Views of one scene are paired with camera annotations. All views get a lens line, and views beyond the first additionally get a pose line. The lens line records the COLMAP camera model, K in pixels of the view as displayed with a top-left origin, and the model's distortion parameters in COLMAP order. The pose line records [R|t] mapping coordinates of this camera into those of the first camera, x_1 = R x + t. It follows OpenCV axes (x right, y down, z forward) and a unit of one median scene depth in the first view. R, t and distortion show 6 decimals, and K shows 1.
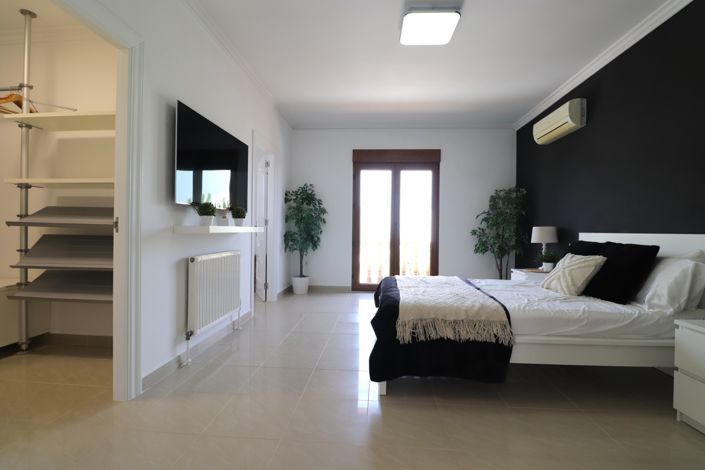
lens RADIAL K [[326.2, 0, 360.6], [0, 326.2, 231.8], [0, 0, 1]] dist [-0.000995, -0.000322]
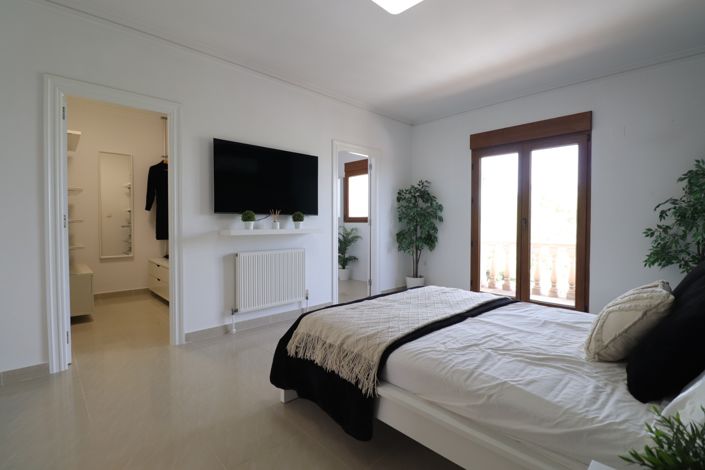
lens RADIAL K [[326.2, 0, 360.6], [0, 326.2, 231.8], [0, 0, 1]] dist [-0.000995, -0.000322]
pose [[0.744320, 0.006000, -0.667796, 0.357957], [0.006109, 0.999857, 0.015793, -0.013152], [0.667795, -0.015834, 0.744177, 0.168948]]
